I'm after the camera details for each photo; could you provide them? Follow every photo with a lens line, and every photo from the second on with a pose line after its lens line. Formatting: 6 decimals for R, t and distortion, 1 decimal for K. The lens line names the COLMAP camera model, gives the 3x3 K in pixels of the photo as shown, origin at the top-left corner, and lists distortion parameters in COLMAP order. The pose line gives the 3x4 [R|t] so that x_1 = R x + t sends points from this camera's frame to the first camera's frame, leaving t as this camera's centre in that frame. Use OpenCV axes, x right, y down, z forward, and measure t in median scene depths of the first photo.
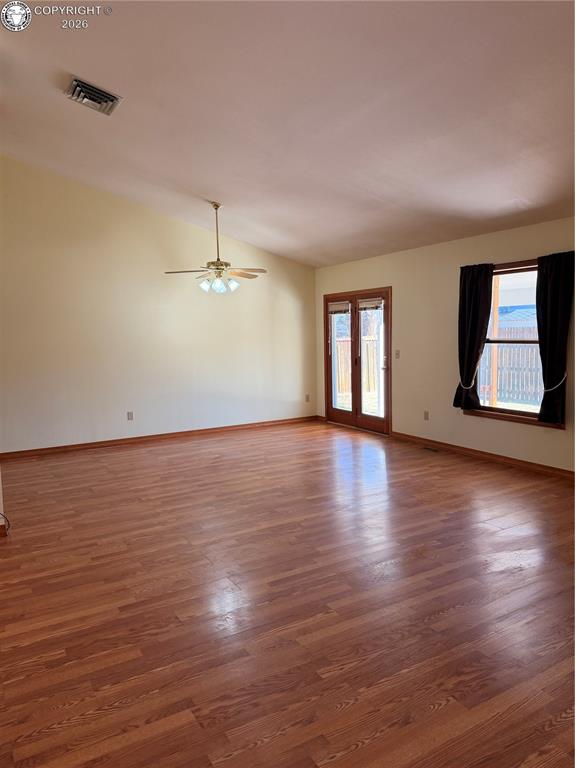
lens RADIAL K [[535.9, 0, 287.5], [0, 535.9, 384.0], [0, 0, 1]] dist [0.083116, -0.114739]
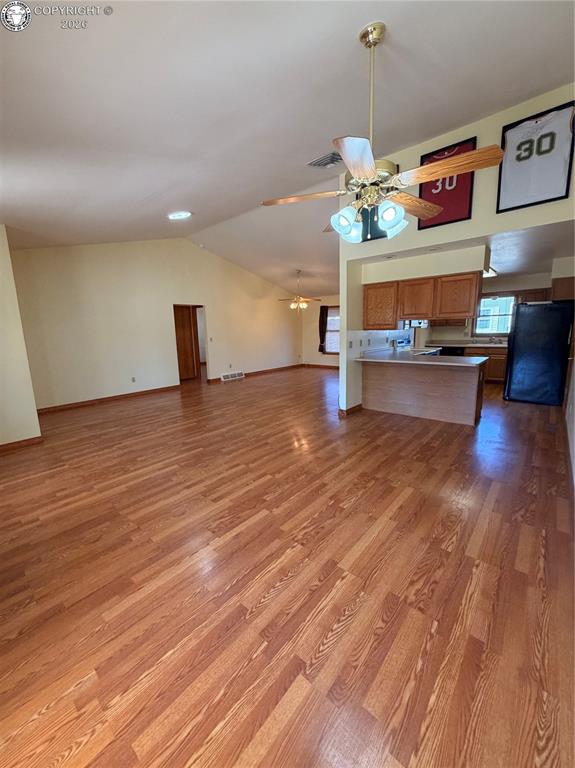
lens RADIAL K [[305.0, 0, 287.5], [0, 305.0, 384.0], [0, 0, 1]] dist [0.001787, -0.000281]
pose [[-0.944403, 0.103391, -0.312110, 0.058354], [0.013123, 0.960367, 0.278429, -0.169924], [0.328527, 0.258853, -0.908331, 1.757887]]
